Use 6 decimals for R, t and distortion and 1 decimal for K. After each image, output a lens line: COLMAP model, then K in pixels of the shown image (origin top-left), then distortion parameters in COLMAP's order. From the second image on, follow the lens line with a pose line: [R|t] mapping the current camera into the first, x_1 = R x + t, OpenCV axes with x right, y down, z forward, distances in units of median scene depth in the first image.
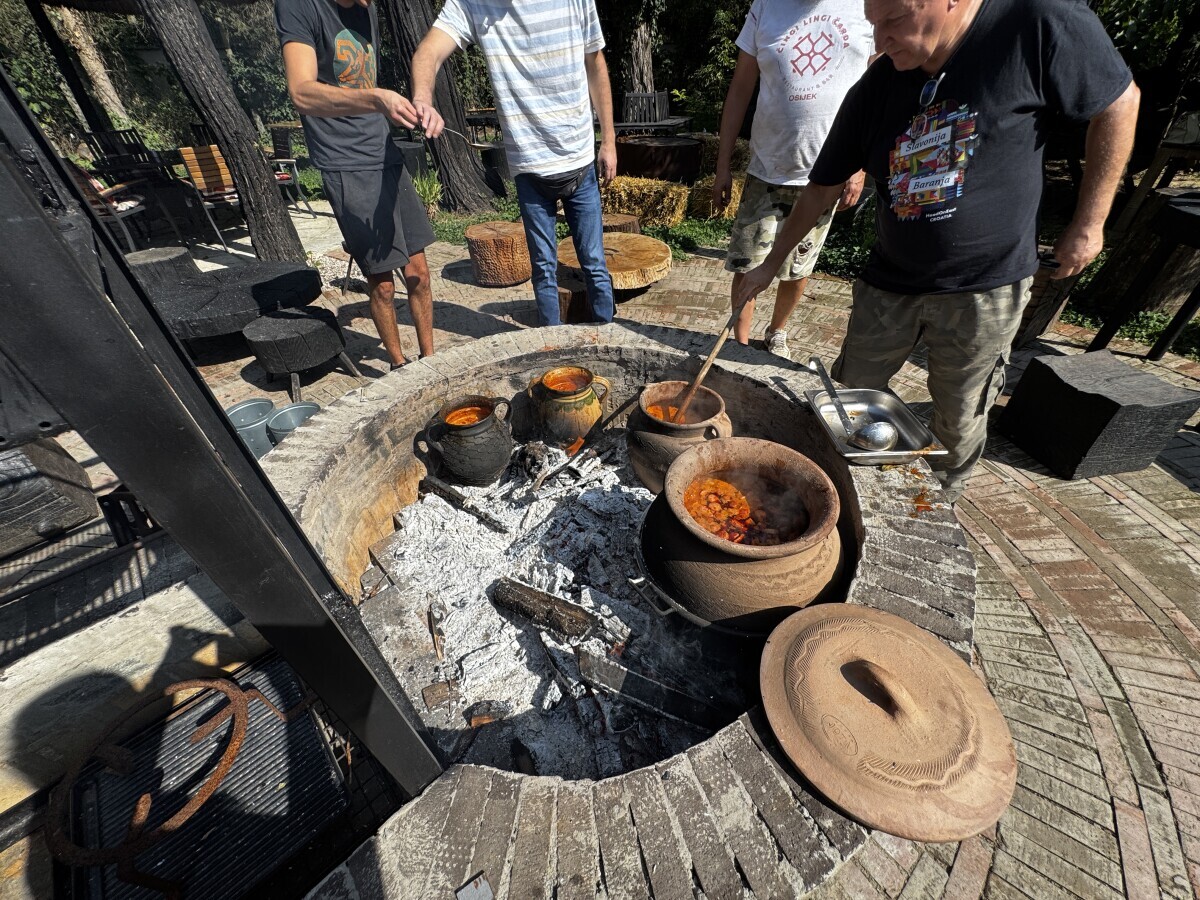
lens RADIAL K [[478.7, 0, 600.0], [0, 478.7, 450.0], [0, 0, 1]] dist [-0.001881, 0.000198]
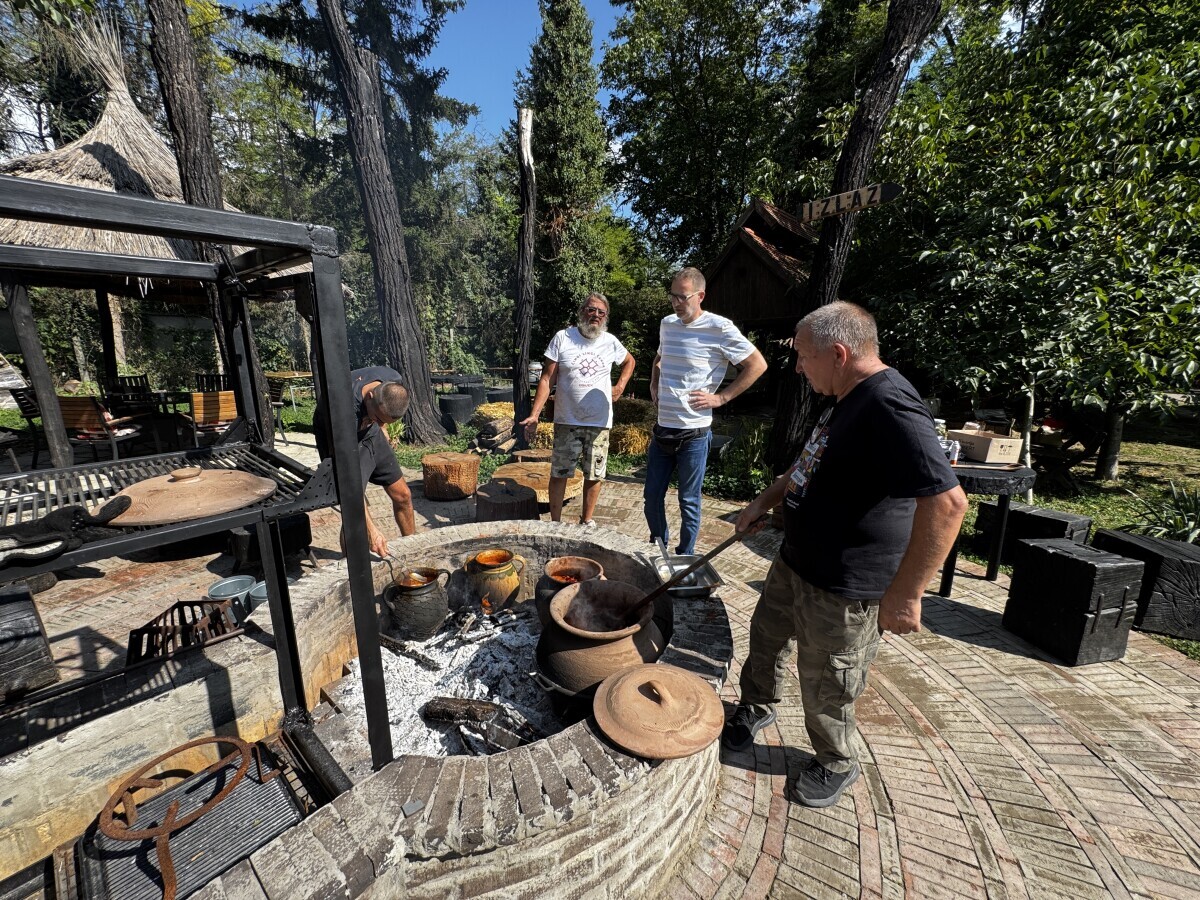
lens RADIAL K [[478.7, 0, 600.0], [0, 478.7, 450.0], [0, 0, 1]] dist [-0.001881, 0.000198]
pose [[0.991891, 0.024591, 0.124686, 0.070562], [0.032804, 0.898312, -0.438131, 0.246261], [-0.122781, 0.438669, 0.890221, -0.520817]]
